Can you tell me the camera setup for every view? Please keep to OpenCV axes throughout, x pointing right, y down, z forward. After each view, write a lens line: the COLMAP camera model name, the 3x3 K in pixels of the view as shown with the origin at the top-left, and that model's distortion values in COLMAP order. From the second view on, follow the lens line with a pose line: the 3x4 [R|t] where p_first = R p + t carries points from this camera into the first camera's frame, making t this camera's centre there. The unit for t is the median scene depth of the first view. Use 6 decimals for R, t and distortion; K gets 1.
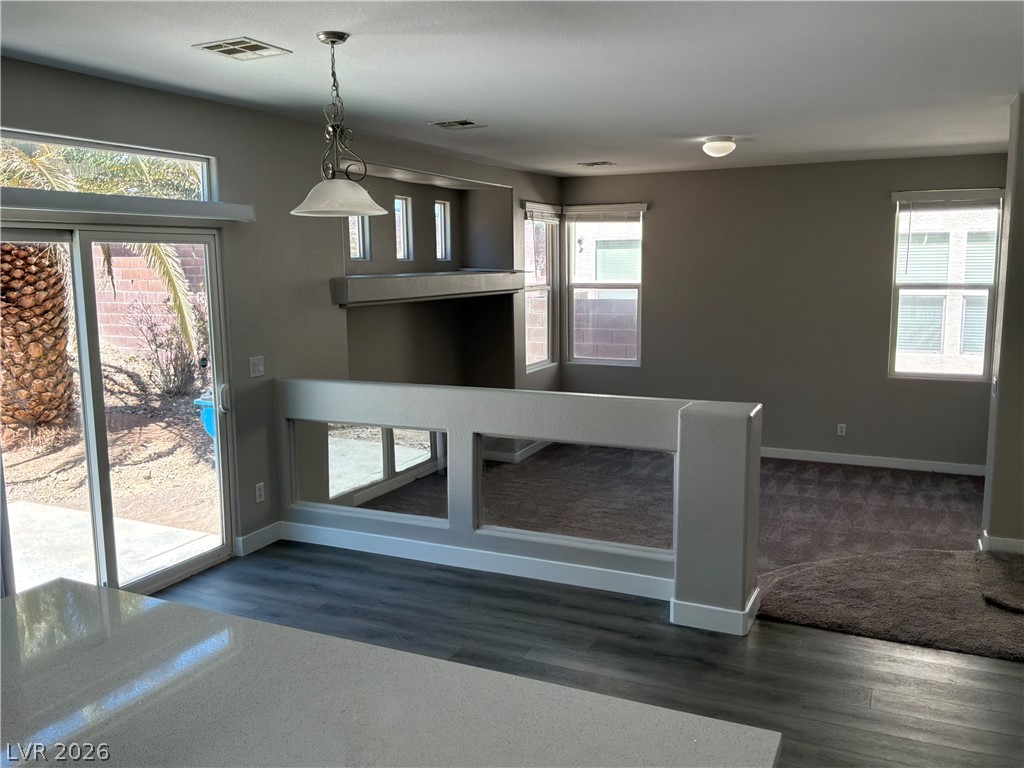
lens RADIAL K [[844.2, 0, 516.0], [0, 844.2, 381.6], [0, 0, 1]] dist [0.127056, -0.239507]
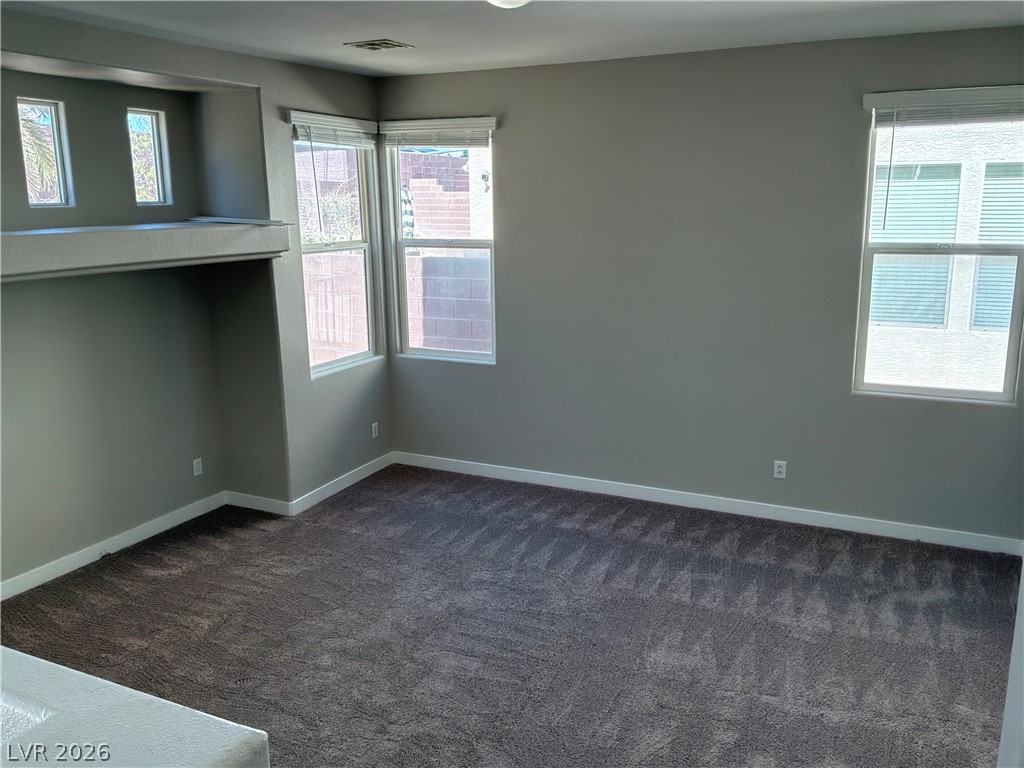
lens RADIAL K [[844.2, 0, 516.0], [0, 844.2, 381.6], [0, 0, 1]] dist [0.127056, -0.239507]
pose [[0.999942, 0.001501, -0.010688, 0.187872], [-0.000731, 0.997425, 0.071720, -0.058001], [0.010768, -0.071708, 0.997368, 0.357456]]
